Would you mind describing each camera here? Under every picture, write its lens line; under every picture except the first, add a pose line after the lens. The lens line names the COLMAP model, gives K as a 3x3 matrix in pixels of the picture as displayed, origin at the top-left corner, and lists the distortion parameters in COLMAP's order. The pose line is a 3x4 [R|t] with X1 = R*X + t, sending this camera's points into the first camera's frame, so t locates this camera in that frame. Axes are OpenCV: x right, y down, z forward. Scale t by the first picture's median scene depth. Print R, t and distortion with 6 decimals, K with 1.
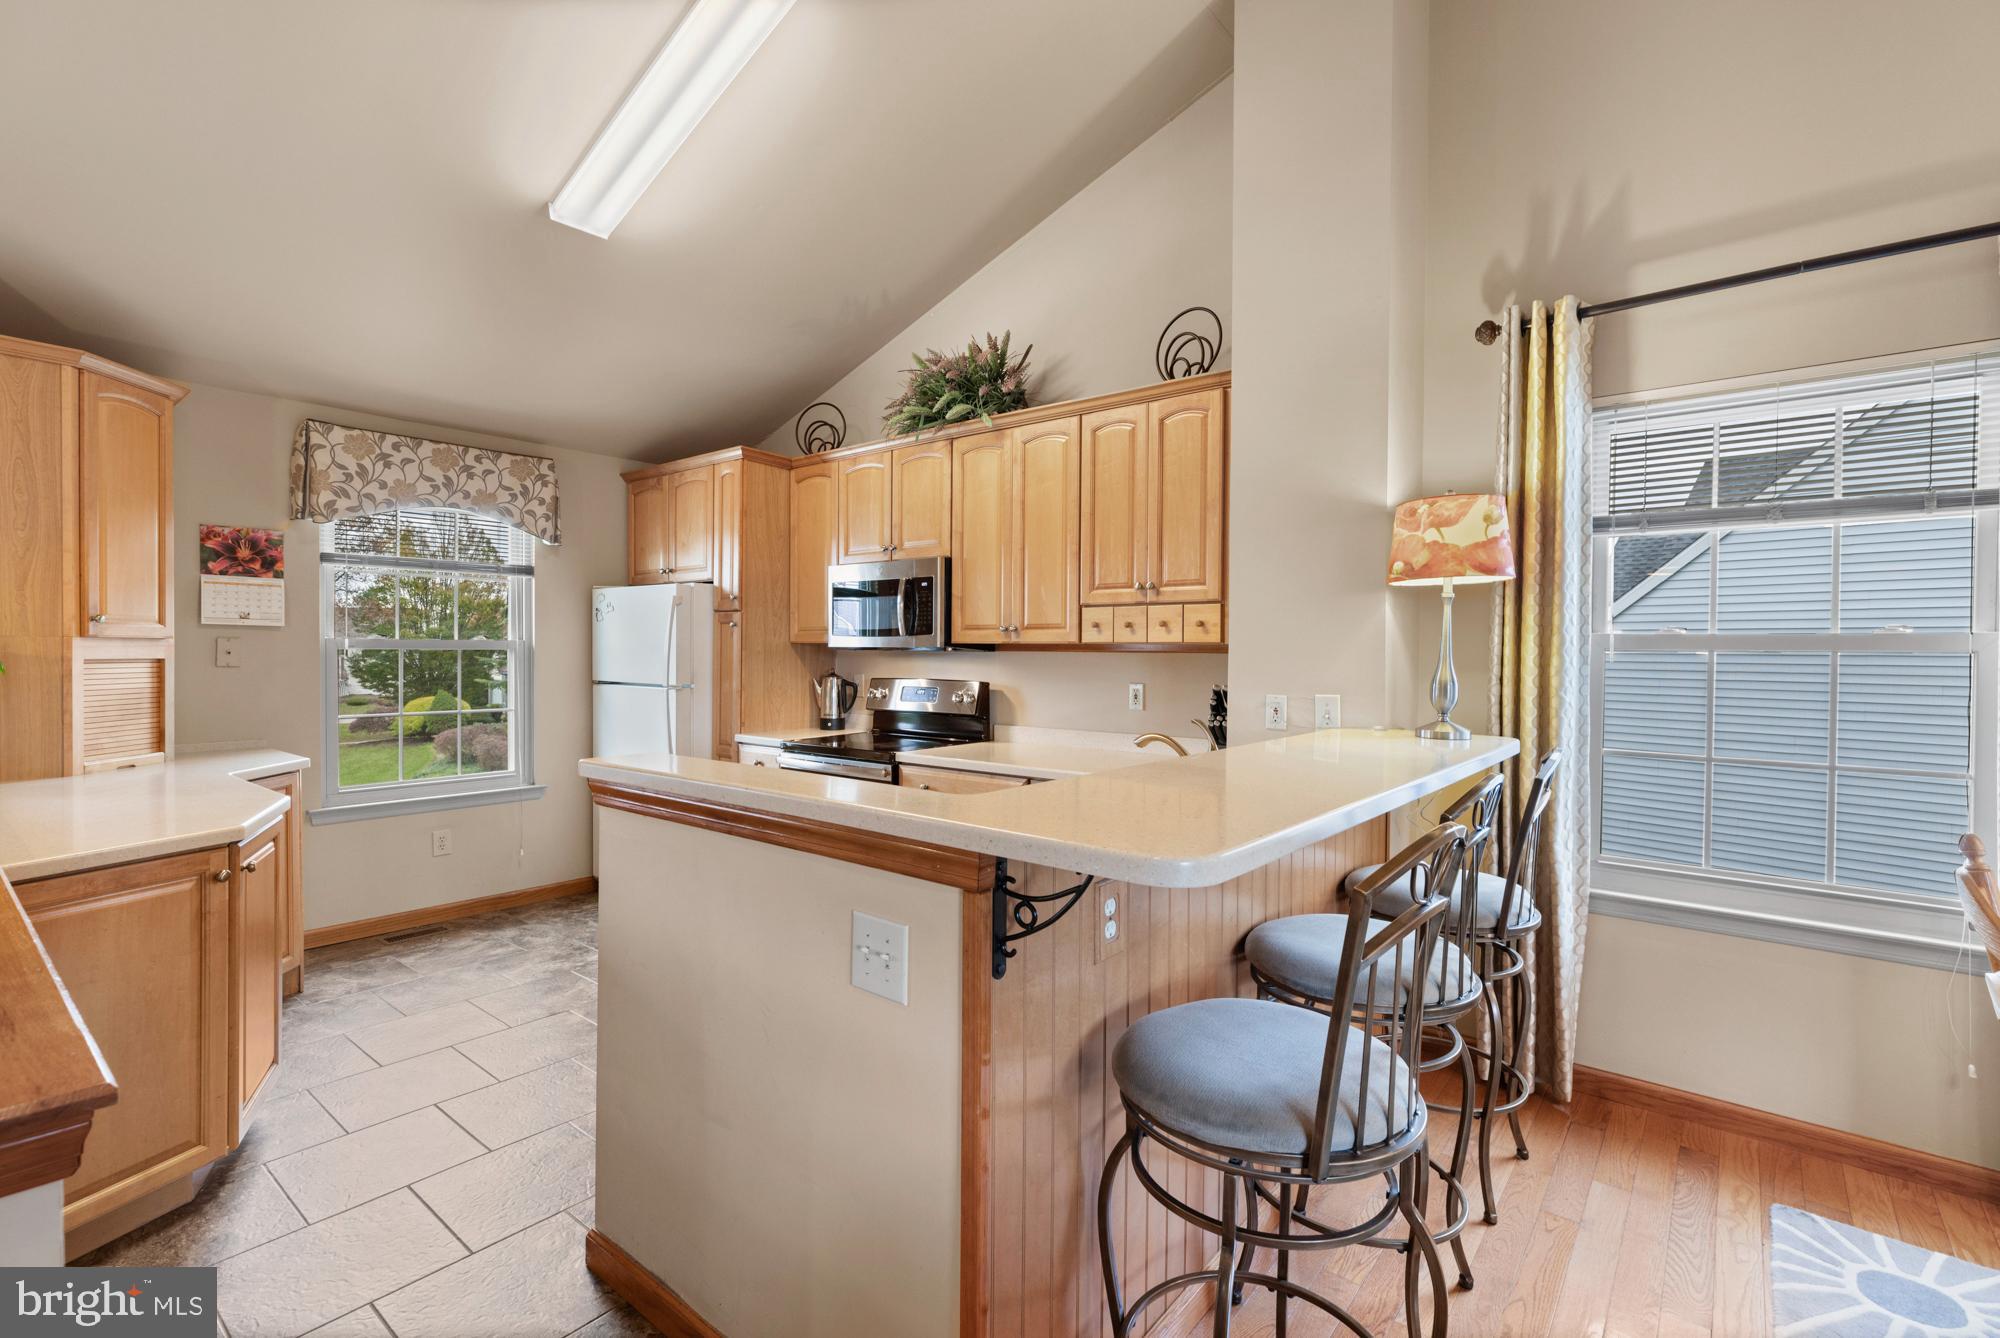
lens RADIAL K [[899.0, 0, 991.4], [0, 899.0, 665.1], [0, 0, 1]] dist [0.010856, 0.000055]
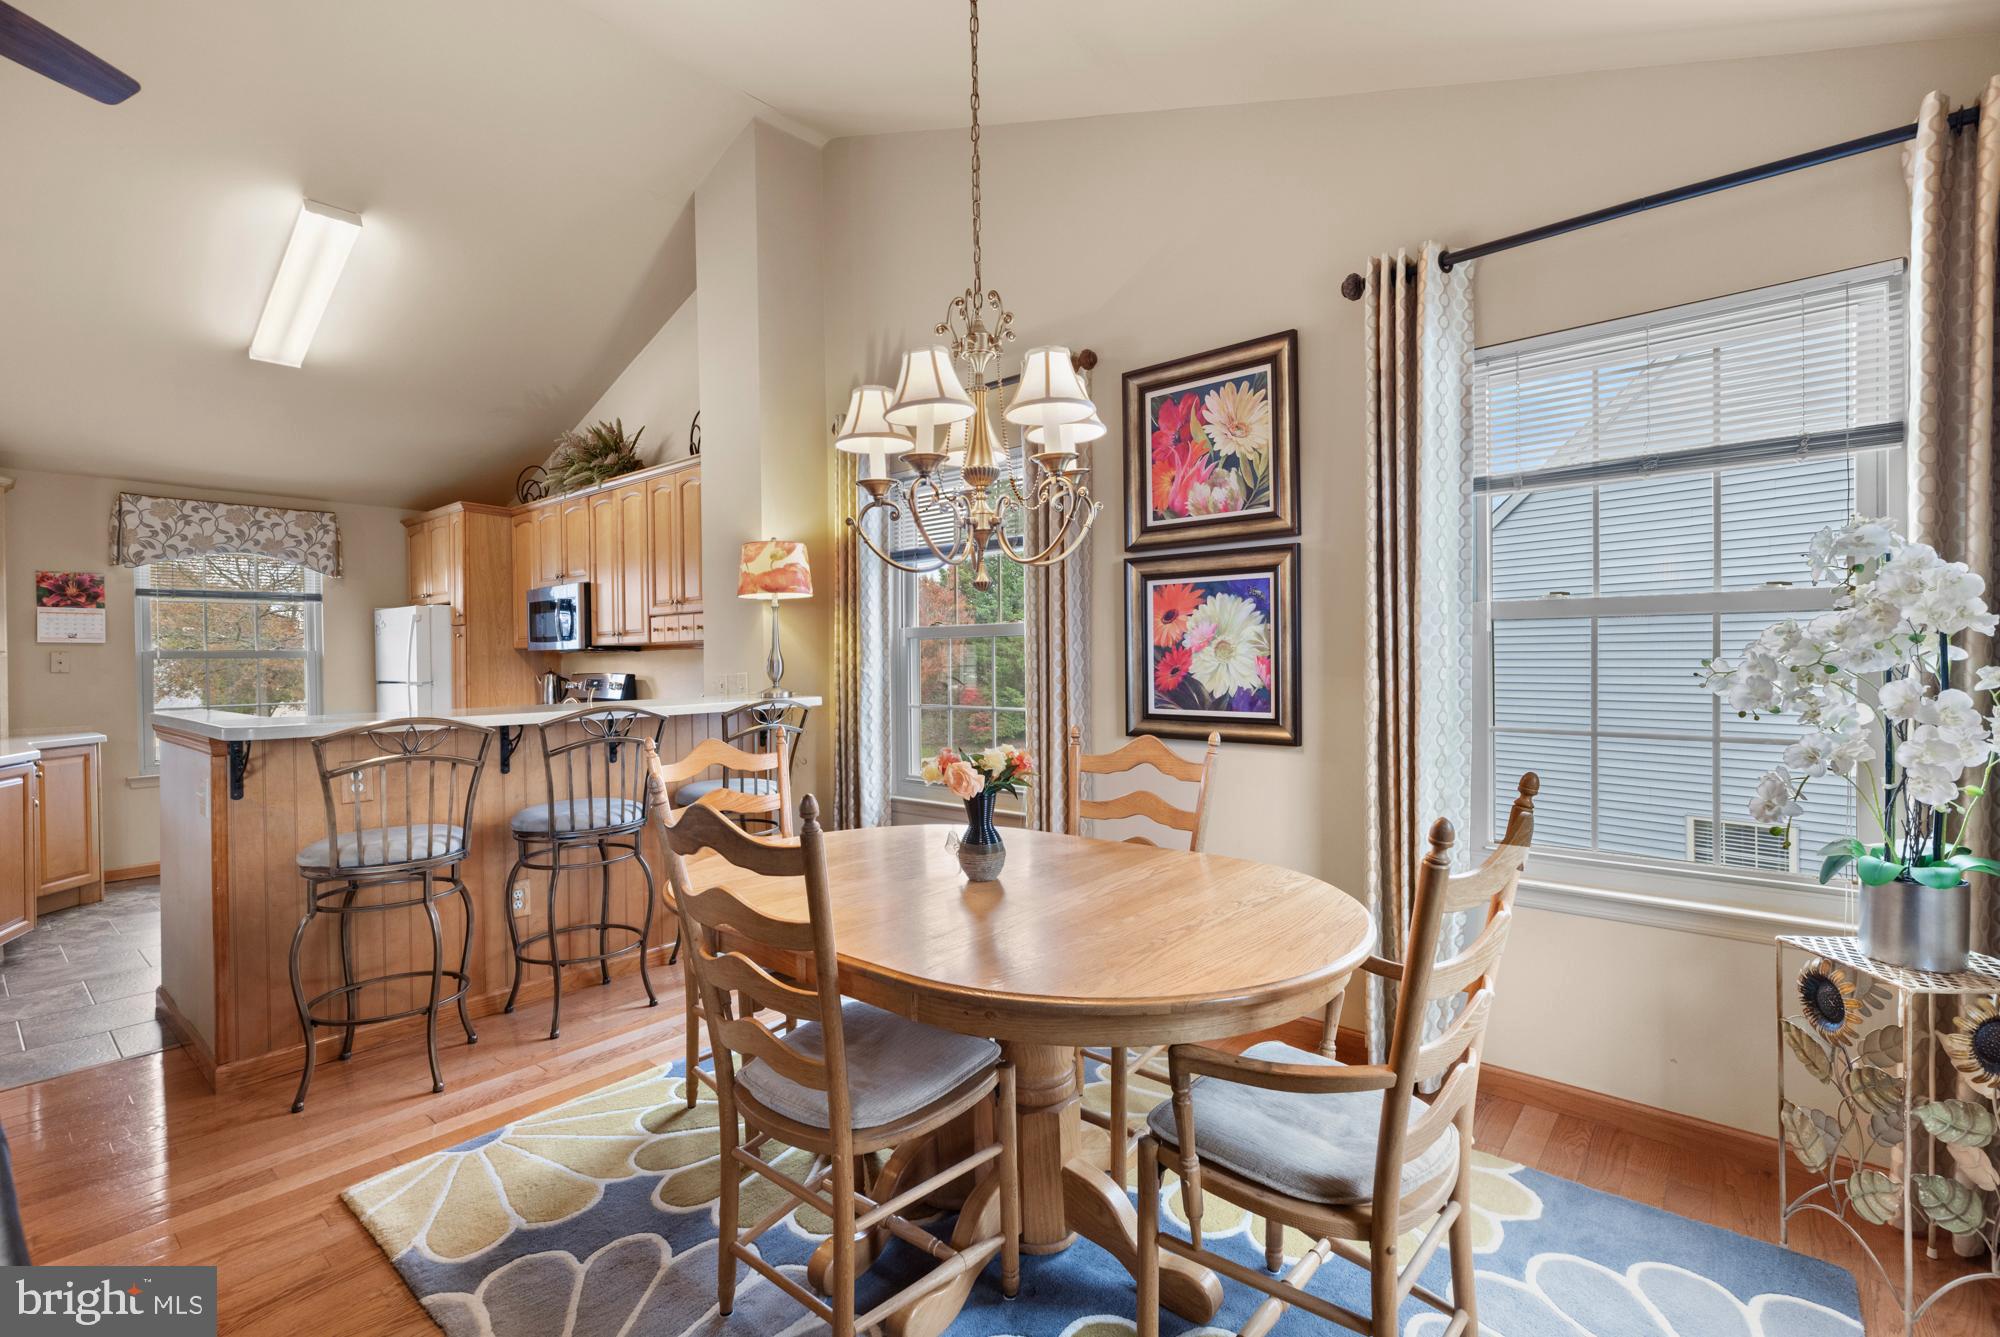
lens RADIAL K [[899.0, 0, 1009.1], [0, 899.0, 667.3], [0, 0, 1]] dist [0.010856, 0.000055]
pose [[0.999629, -0.020054, -0.018408, 0.585085], [0.019899, 0.999765, -0.008579, 0.031538], [0.018575, 0.008209, 0.999794, -0.337139]]
